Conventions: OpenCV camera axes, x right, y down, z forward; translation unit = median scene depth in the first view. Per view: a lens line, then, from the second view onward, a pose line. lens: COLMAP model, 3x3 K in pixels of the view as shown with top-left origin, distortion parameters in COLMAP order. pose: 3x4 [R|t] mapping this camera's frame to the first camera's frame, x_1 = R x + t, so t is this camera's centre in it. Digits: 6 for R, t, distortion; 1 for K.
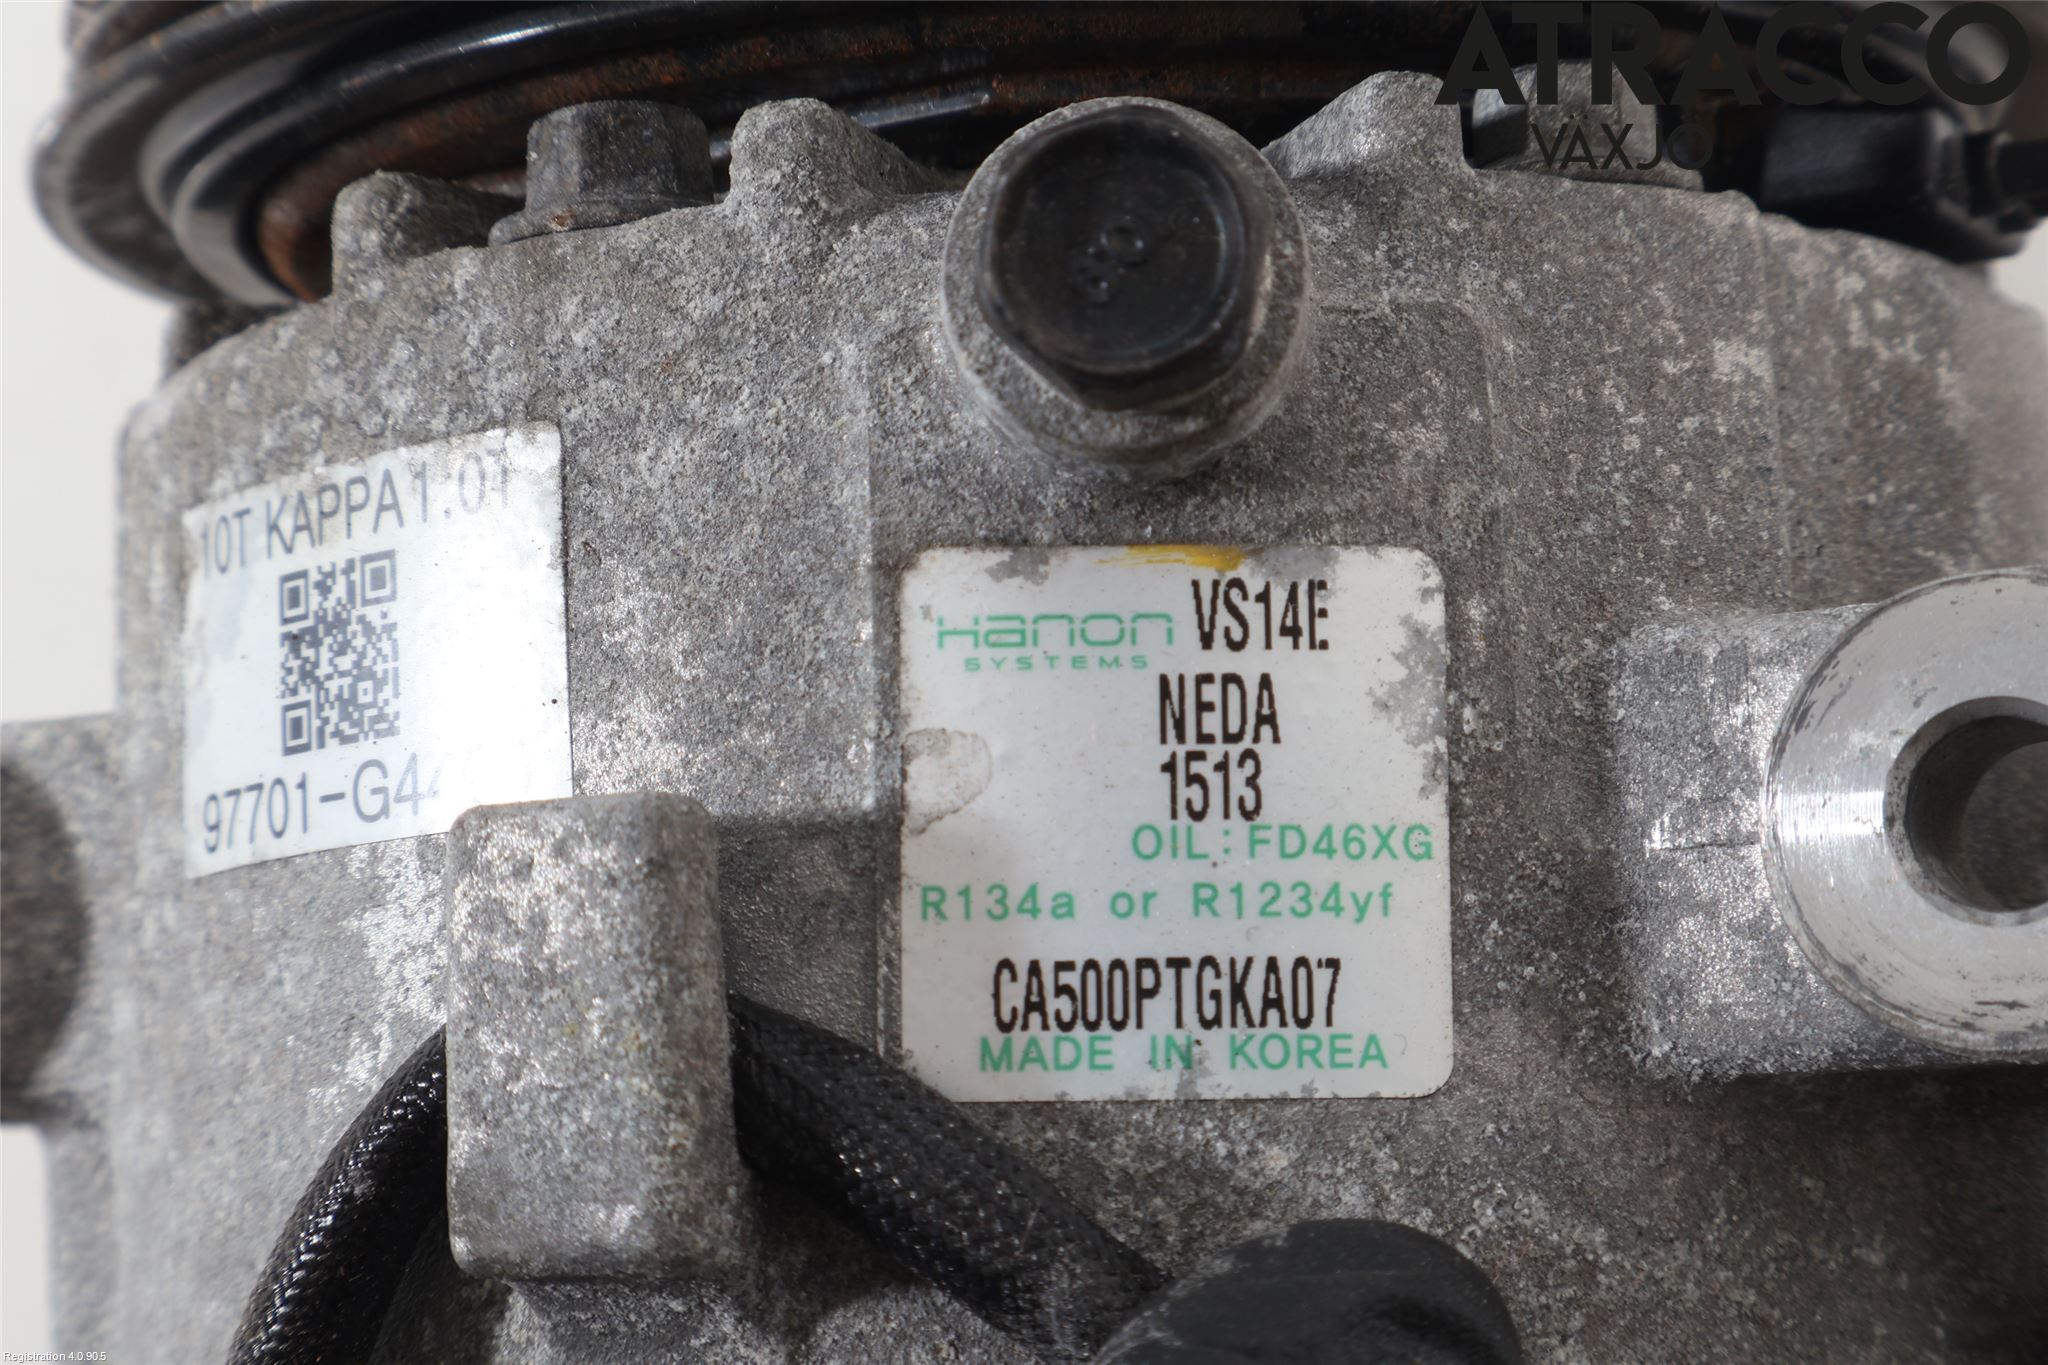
lens RADIAL K [[4138.9, 0, 1024.0], [0, 4138.9, 682.5], [0, 0, 1]] dist [0.027535, 0.504430]
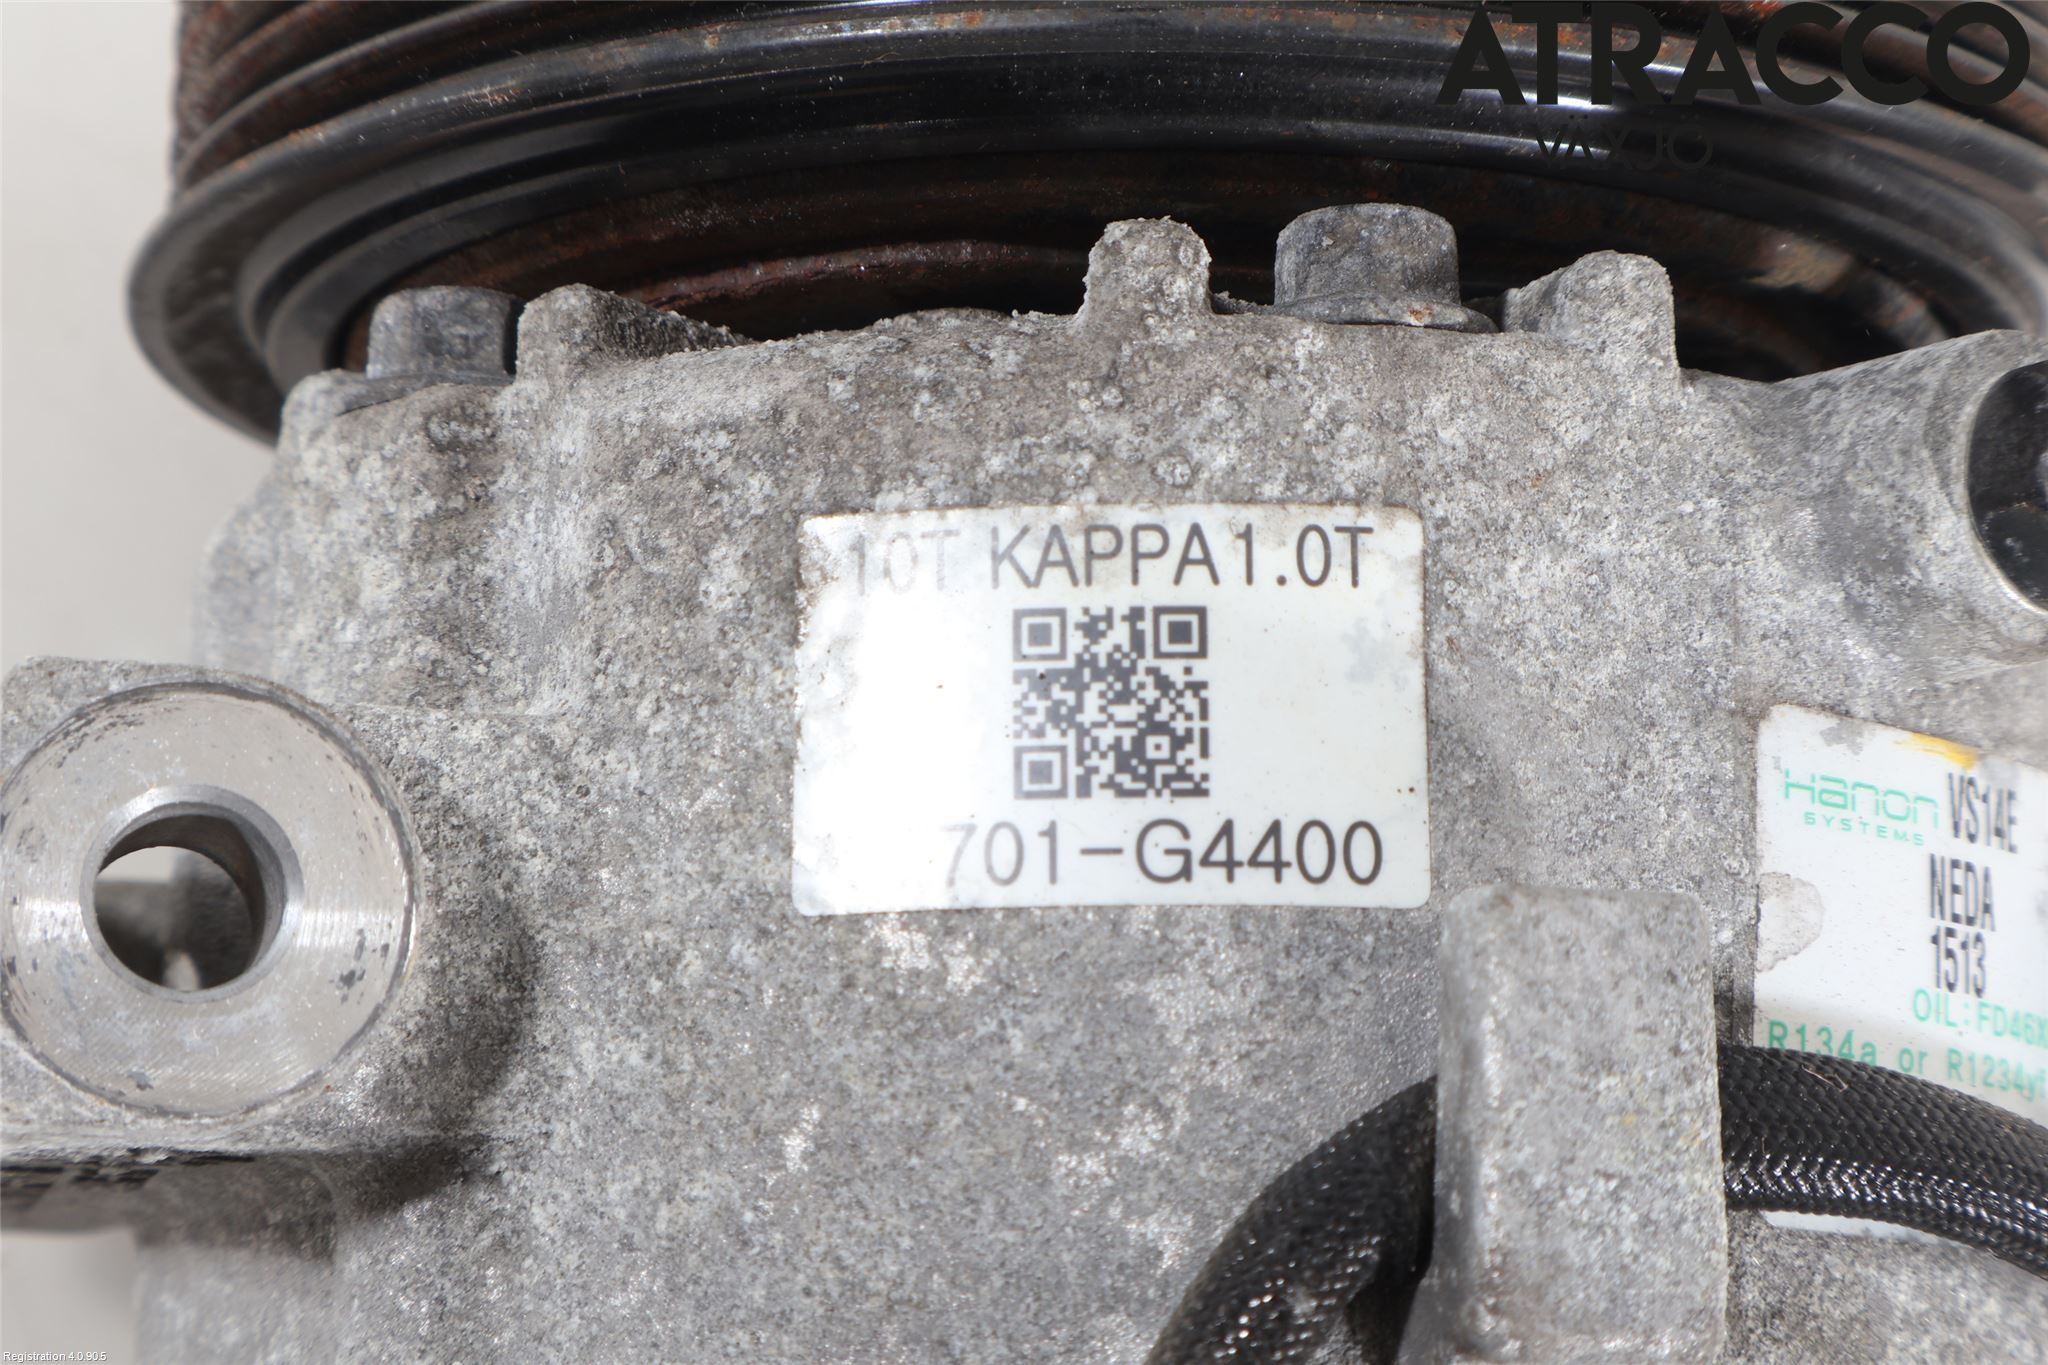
lens RADIAL K [[4138.9, 0, 1024.0], [0, 4138.9, 682.5], [0, 0, 1]] dist [0.027535, 0.504430]
pose [[0.770252, 0.171111, 0.614355, -0.777875], [-0.121808, 0.985071, -0.121645, 0.108316], [-0.625998, 0.018864, 0.779596, 0.276861]]
